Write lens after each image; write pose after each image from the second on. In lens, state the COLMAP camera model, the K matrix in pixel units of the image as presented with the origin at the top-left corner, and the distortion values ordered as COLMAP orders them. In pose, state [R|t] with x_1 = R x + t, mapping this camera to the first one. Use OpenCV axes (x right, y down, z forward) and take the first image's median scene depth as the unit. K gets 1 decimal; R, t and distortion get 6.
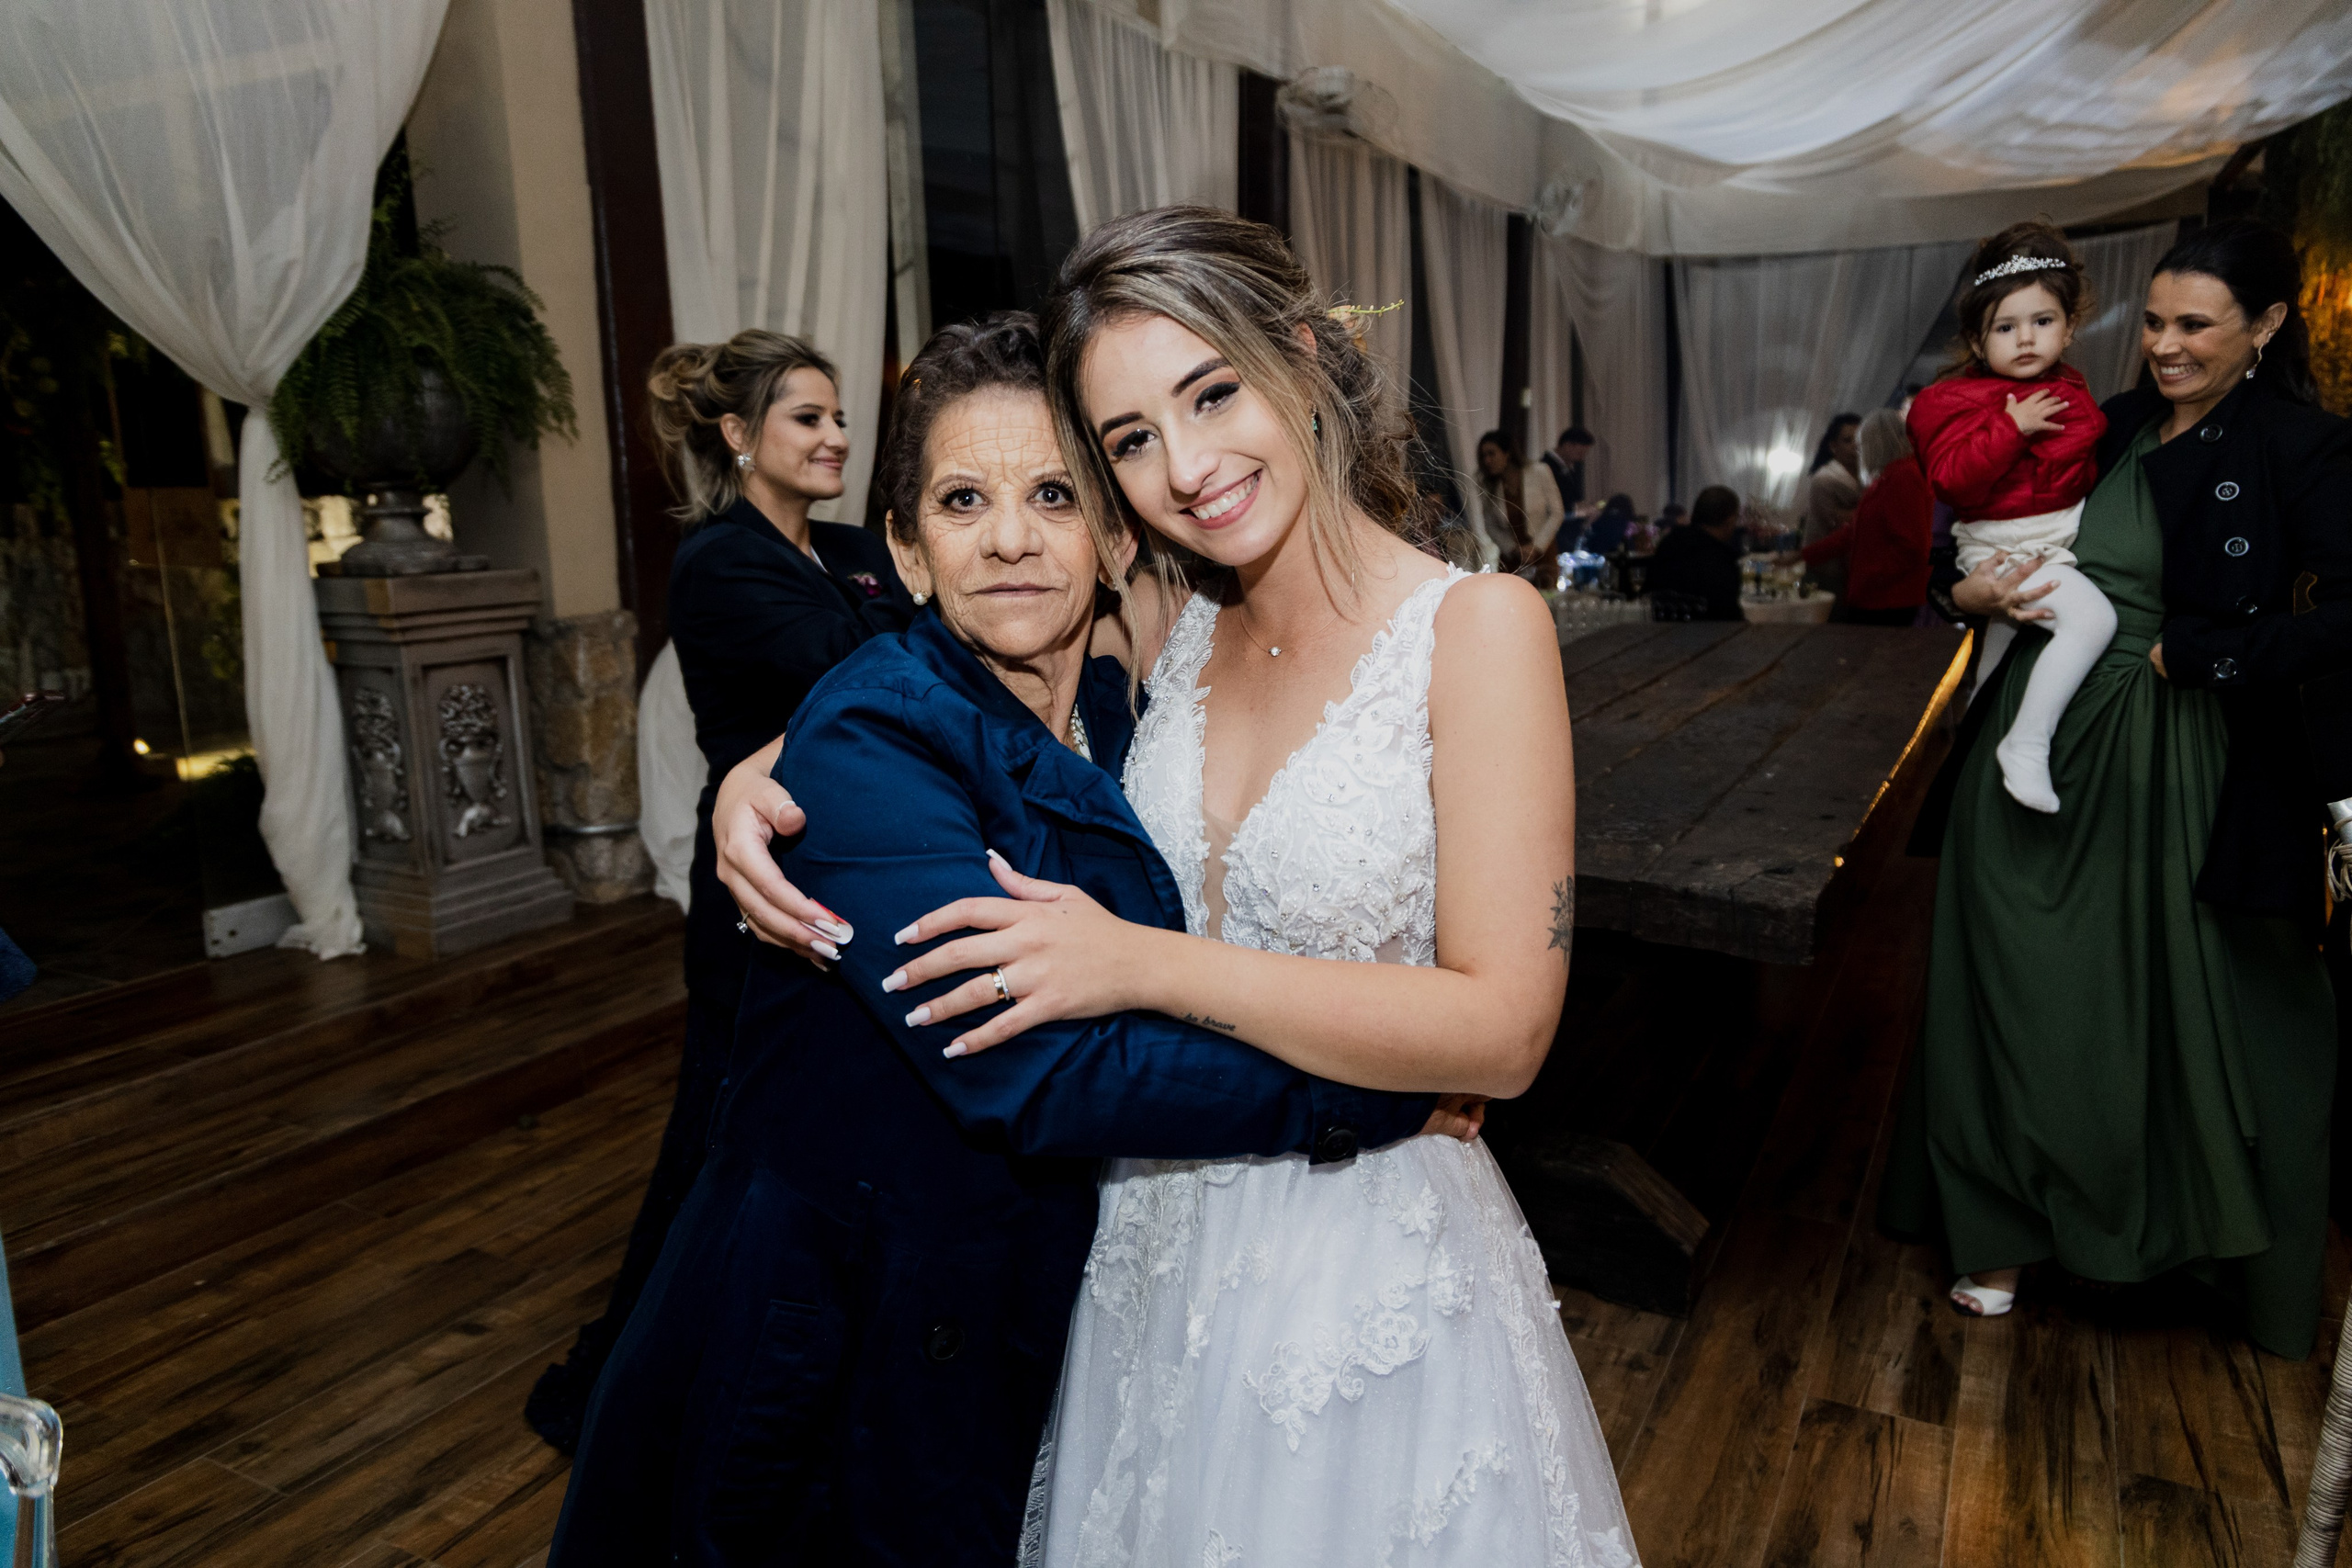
lens RADIAL K [[1674.2, 0, 1174.9], [0, 1674.2, 774.5], [0, 0, 1]] dist [0.039795, -0.009300]
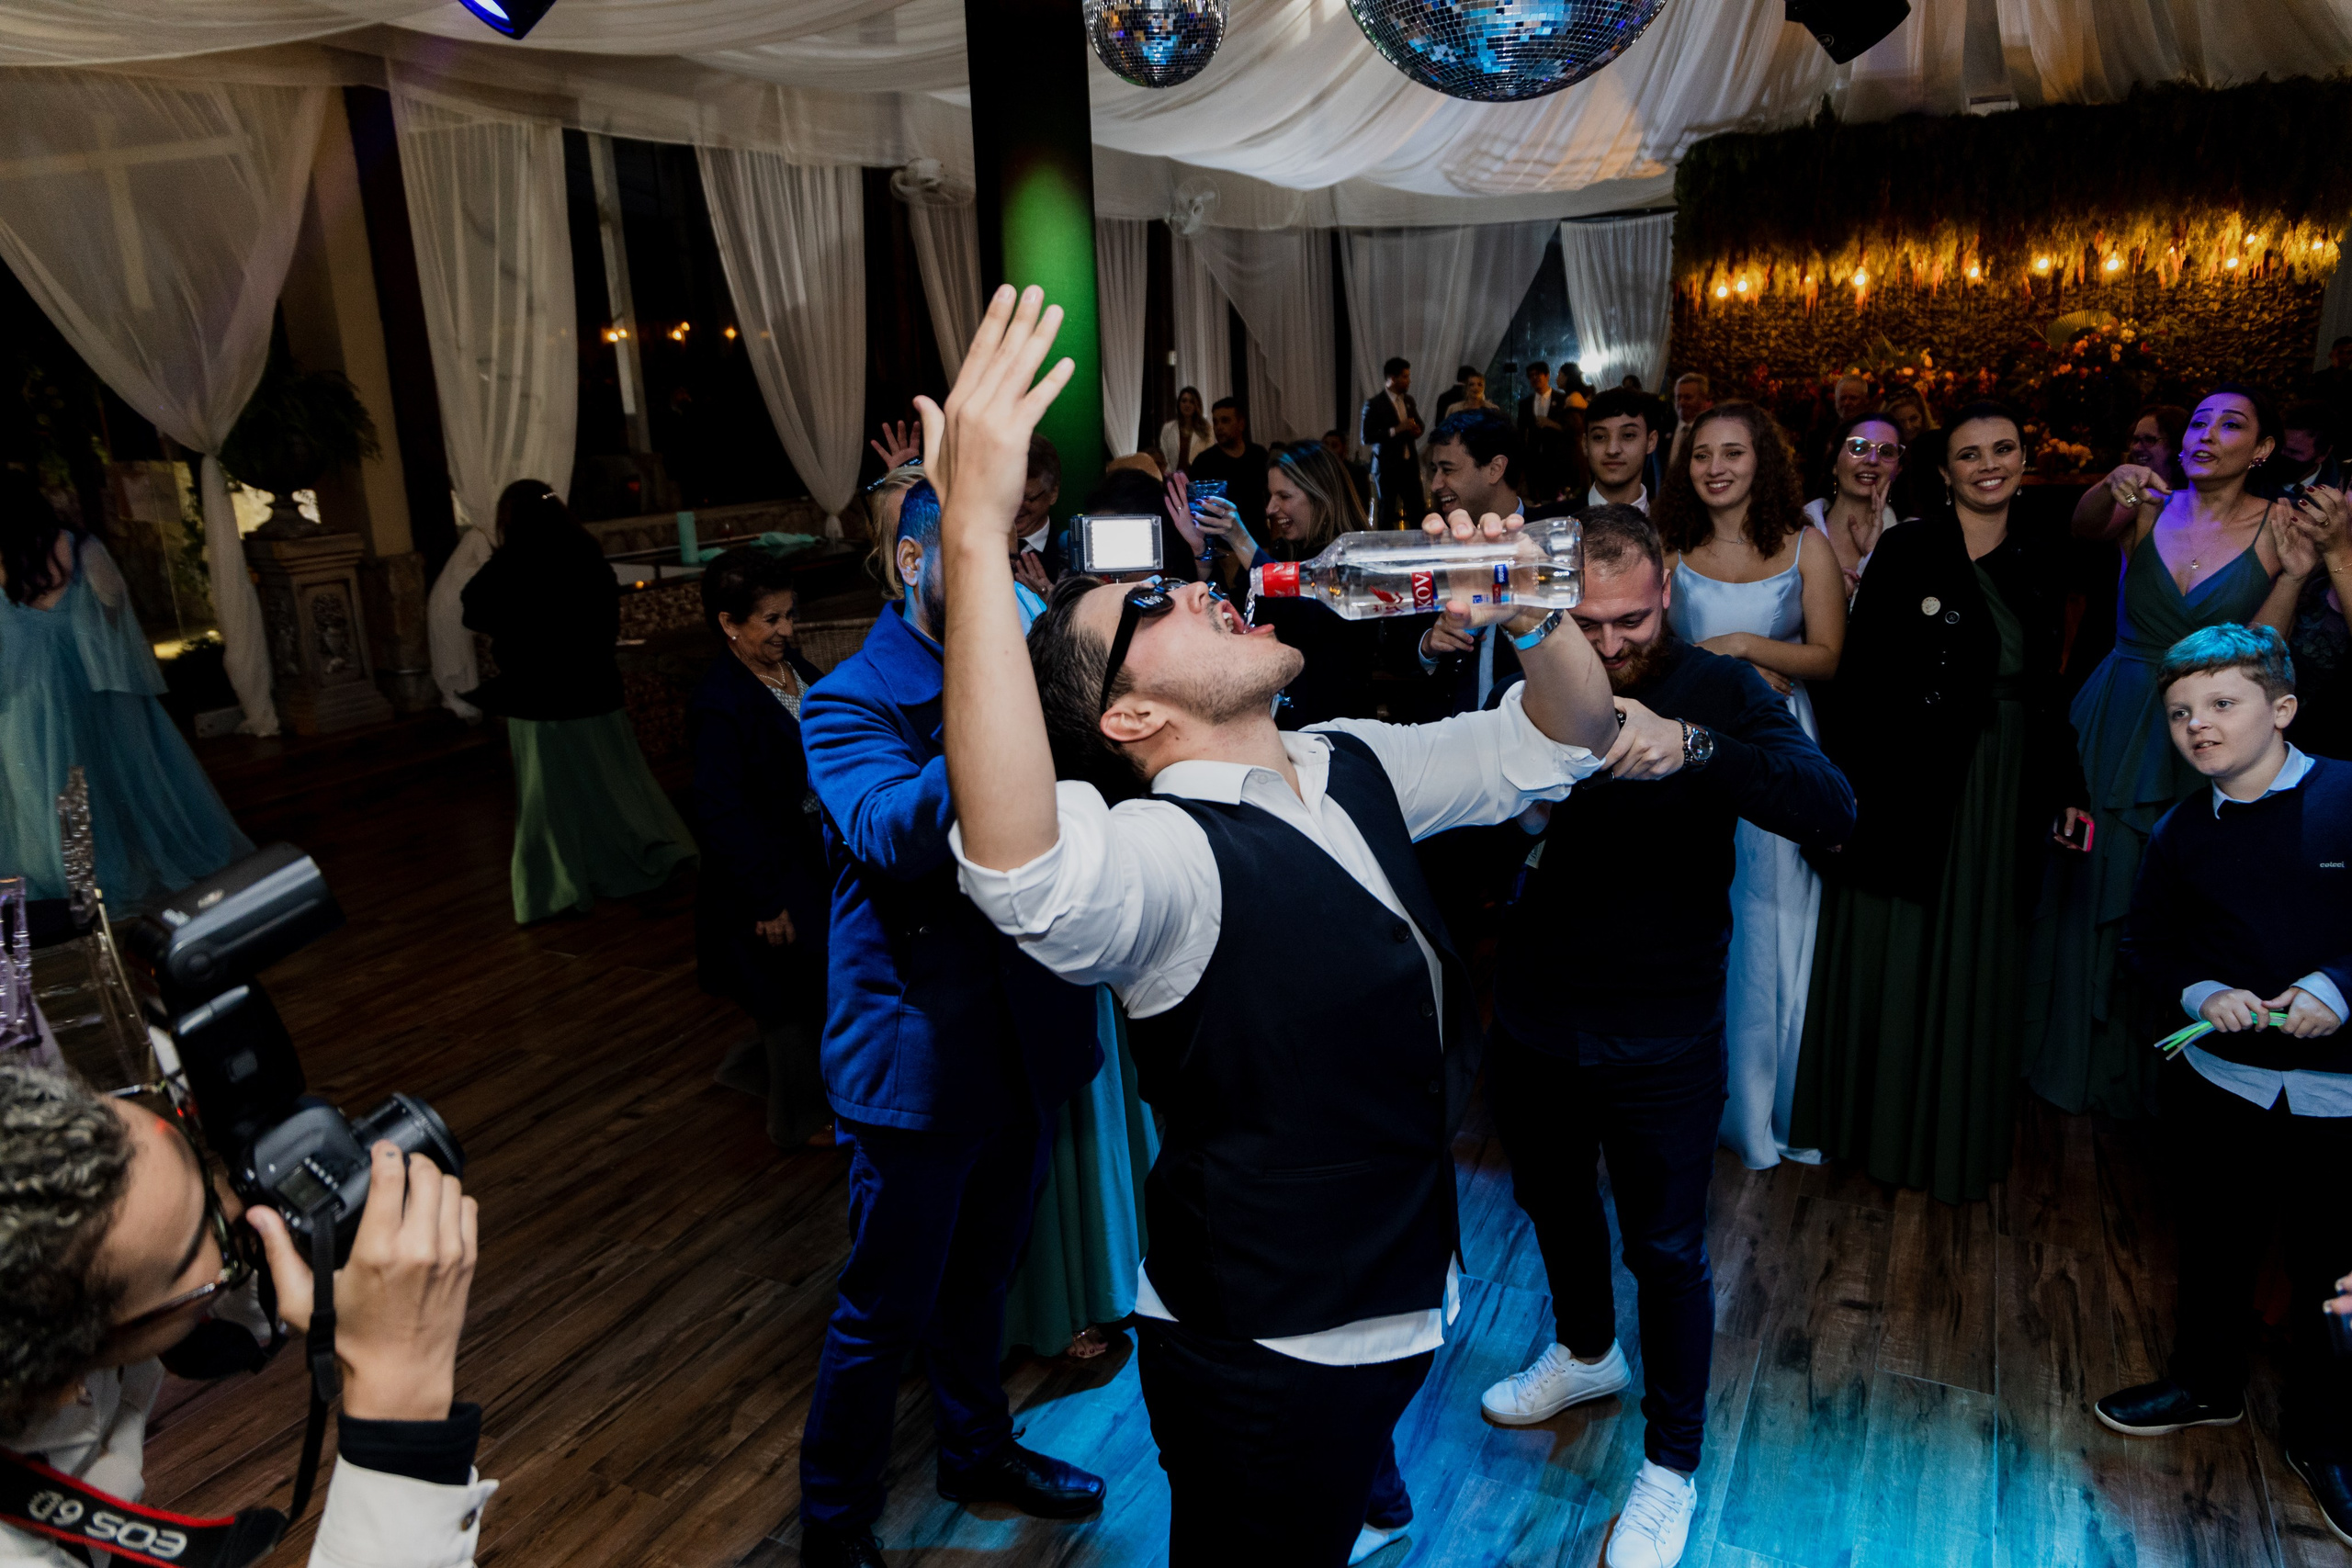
lens RADIAL K [[1674.2, 0, 1177.9], [0, 1674.2, 771.4], [0, 0, 1]] dist [0.039795, -0.009300]
pose [[0.999226, -0.023928, 0.031234, 0.436456], [0.021958, 0.997837, 0.061965, 0.045164], [-0.032649, -0.061231, 0.997589, -0.871802]]
